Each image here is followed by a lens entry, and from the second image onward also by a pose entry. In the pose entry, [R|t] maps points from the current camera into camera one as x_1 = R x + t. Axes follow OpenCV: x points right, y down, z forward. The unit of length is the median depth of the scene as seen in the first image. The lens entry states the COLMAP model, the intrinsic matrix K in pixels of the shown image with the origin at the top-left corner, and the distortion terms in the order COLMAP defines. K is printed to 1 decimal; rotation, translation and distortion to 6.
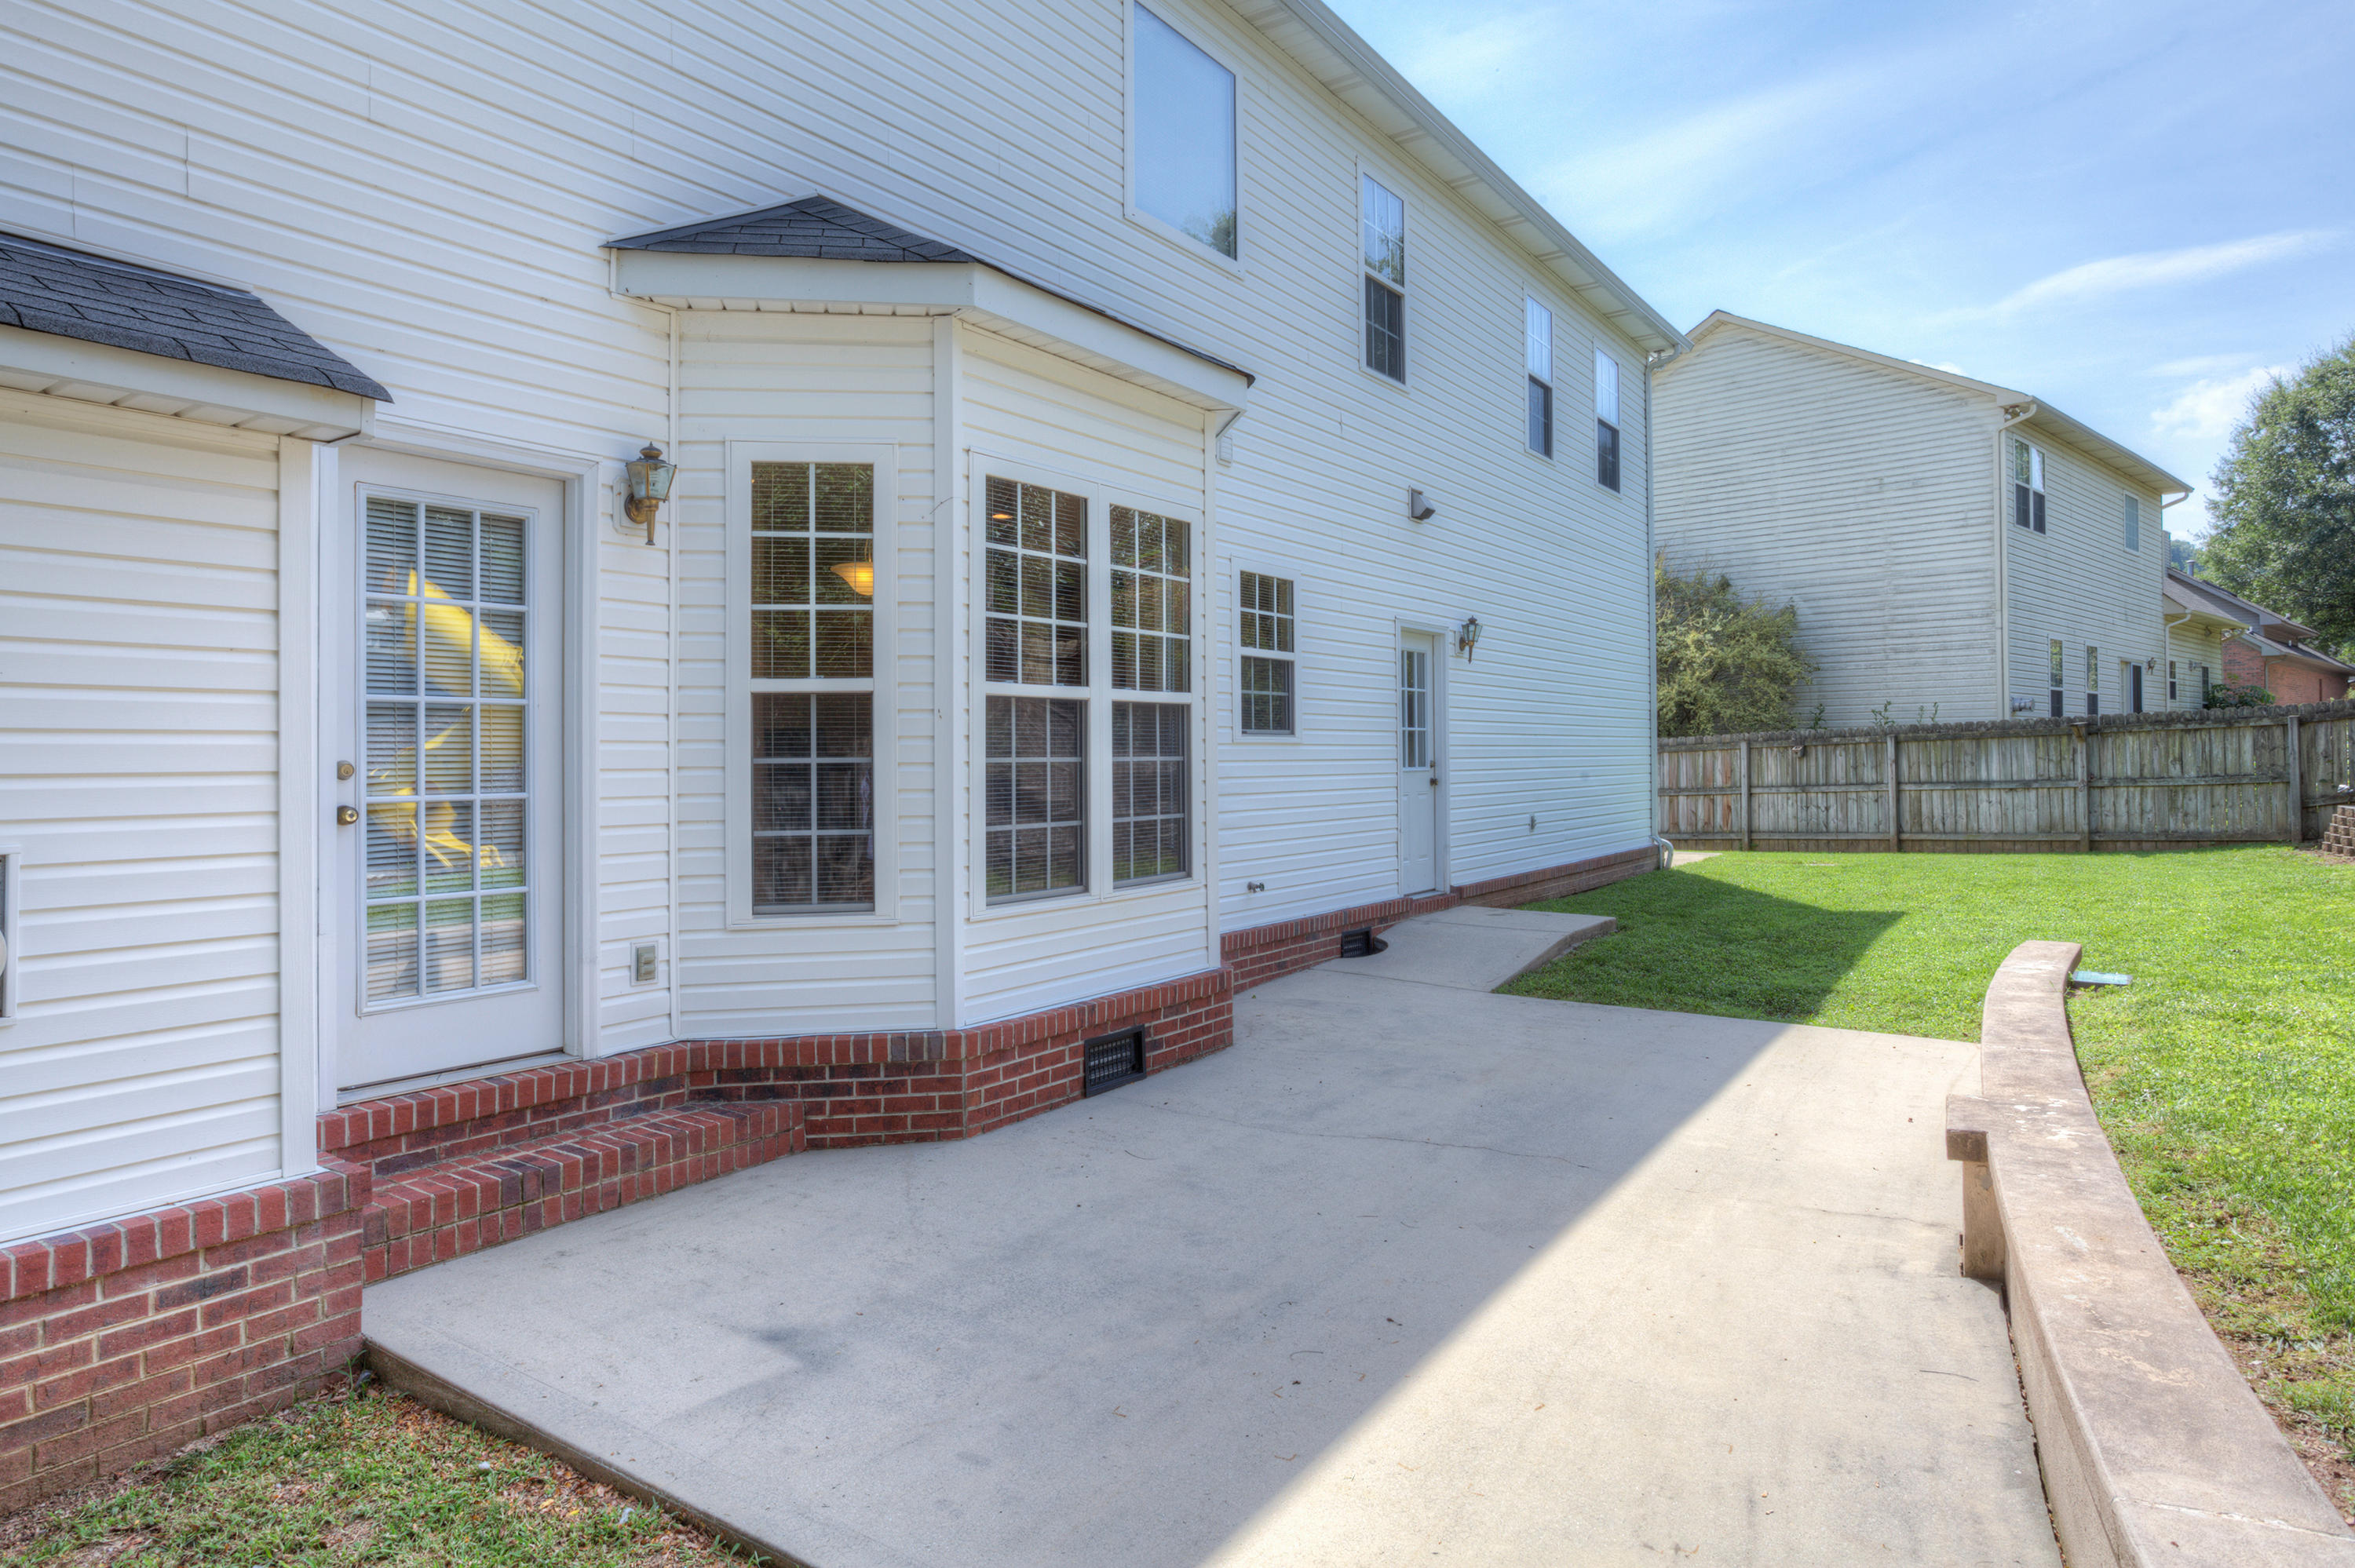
lens RADIAL K [[1385.5, 0, 1179.7], [0, 1385.5, 780.3], [0, 0, 1]] dist [0.003788, 0.000181]
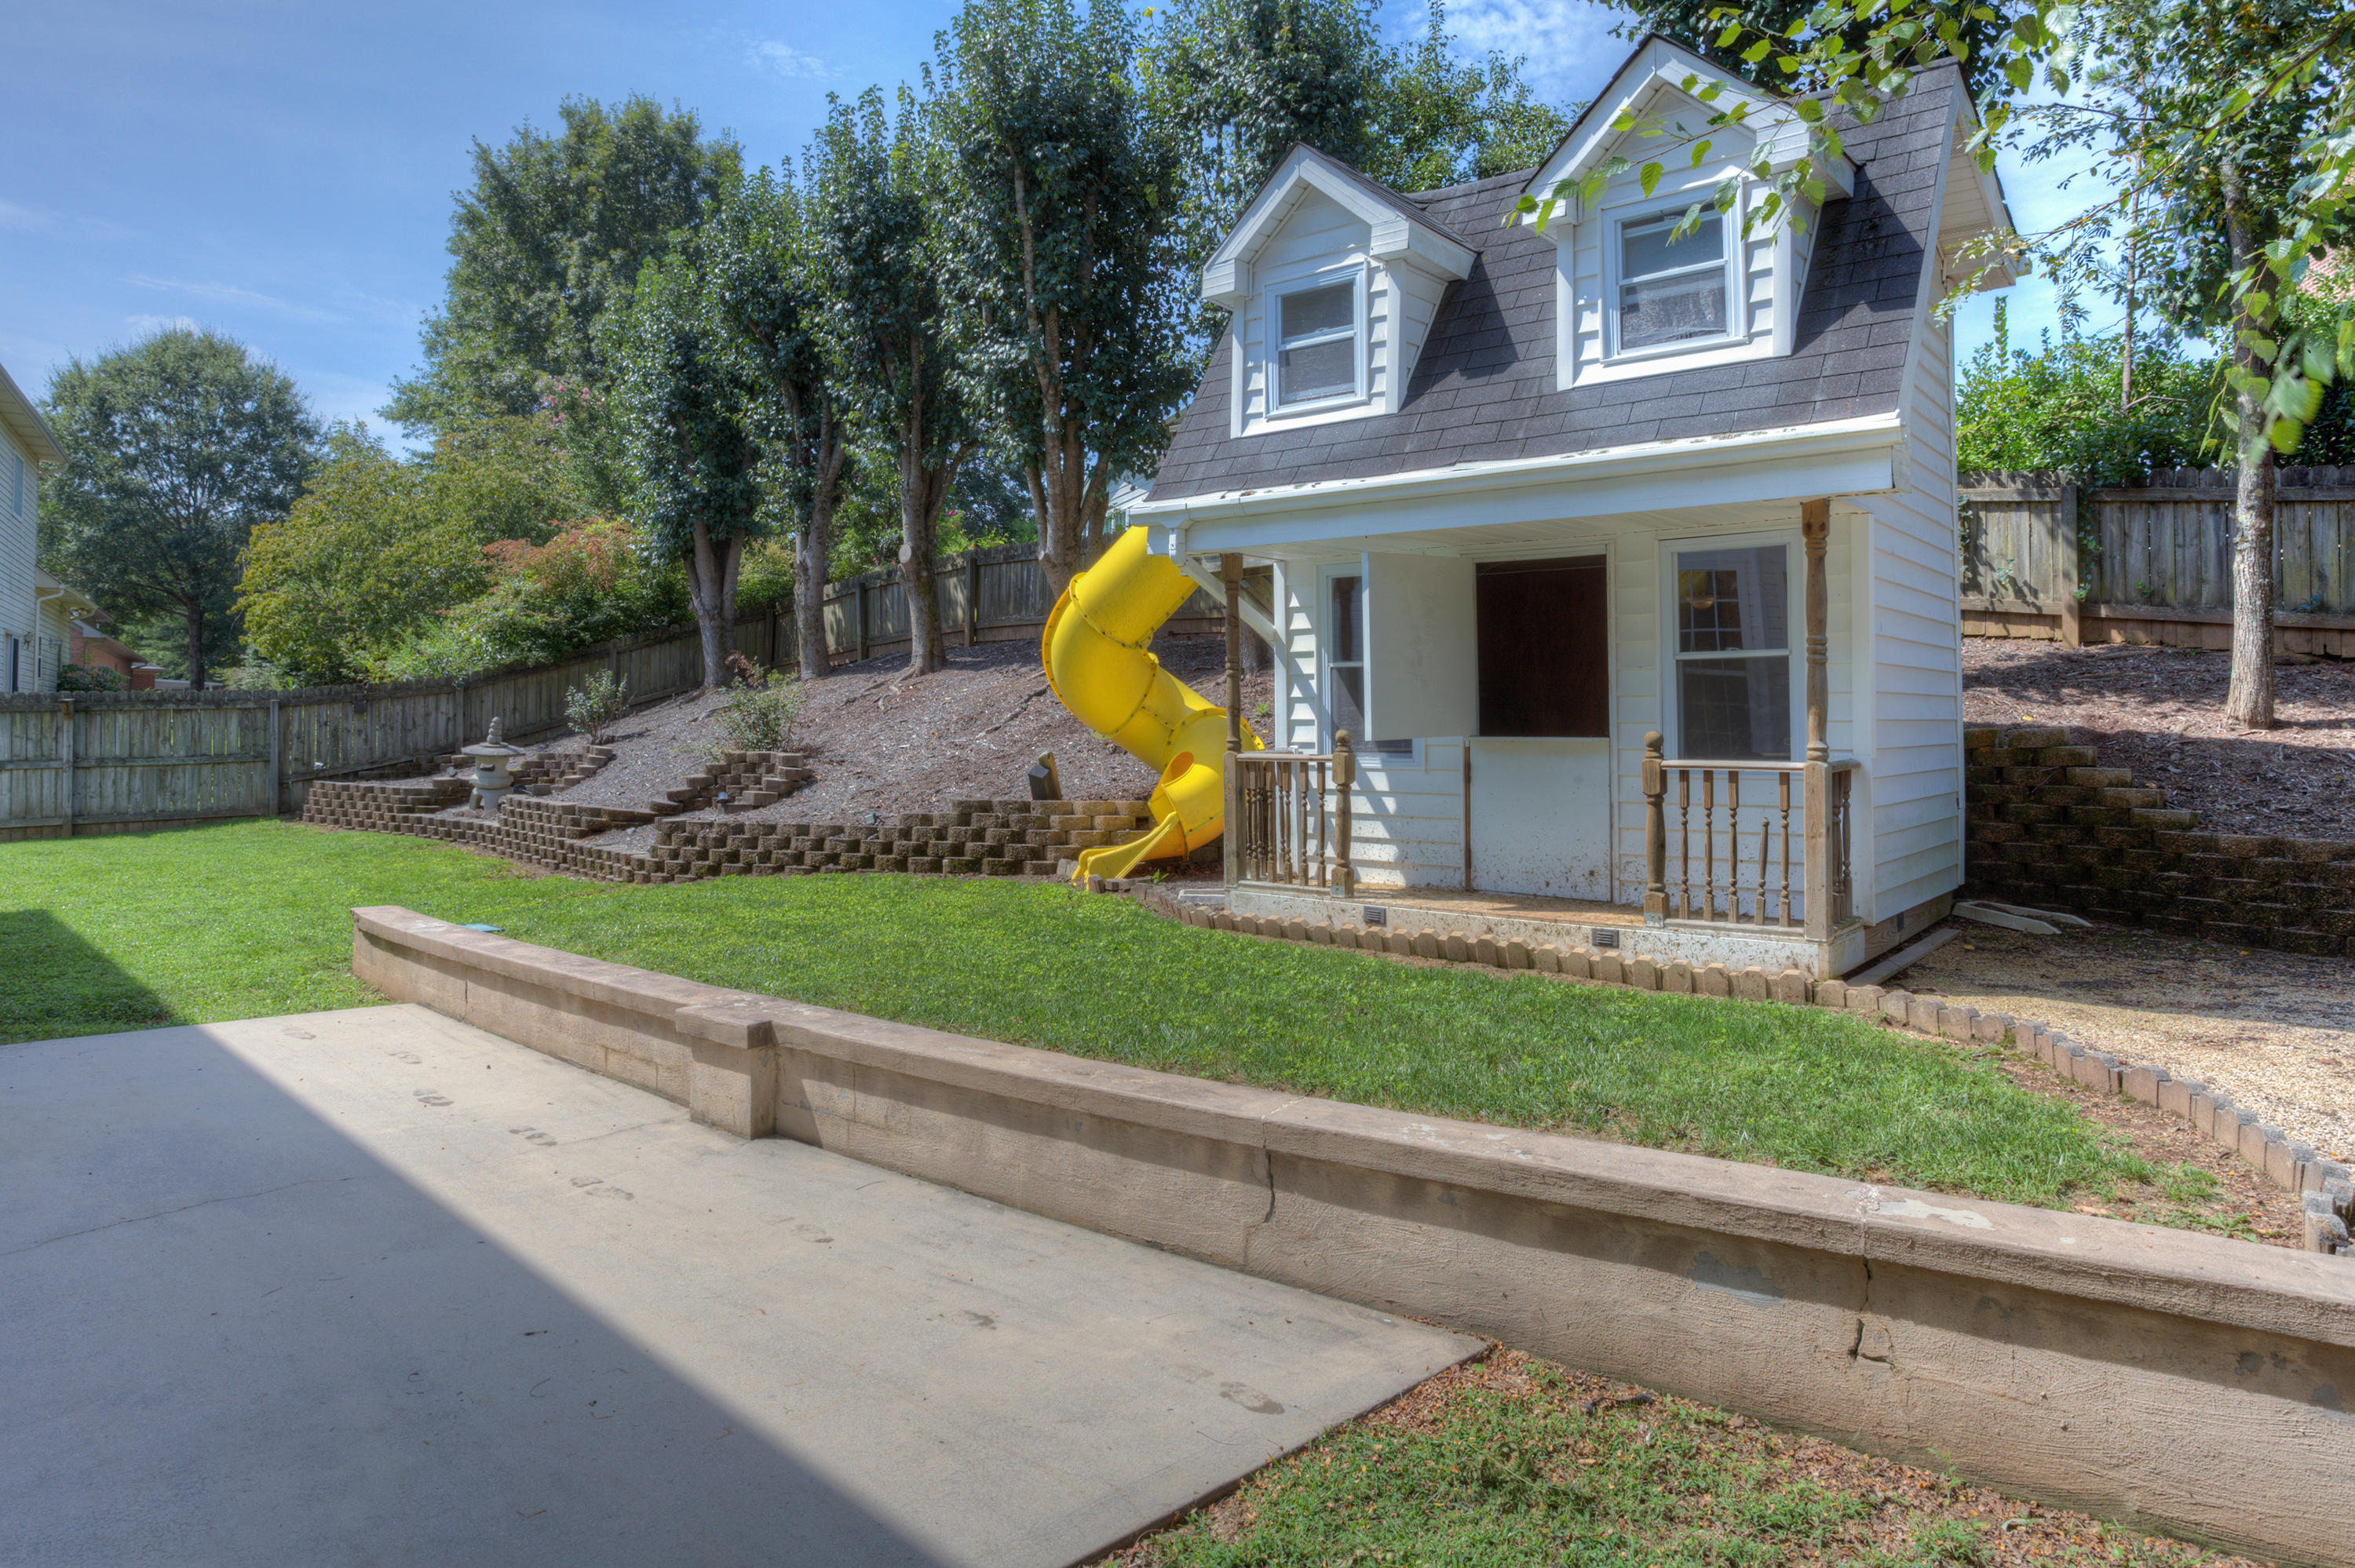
lens RADIAL K [[1385.5, 0, 1179.7], [0, 1385.5, 767.3], [0, 0, 1]] dist [0.003788, 0.000181]
pose [[0.216570, -0.011376, 0.976201, -0.106516], [0.007739, 0.999921, 0.009936, 0.001038], [-0.976236, 0.005403, 0.216641, 0.061193]]
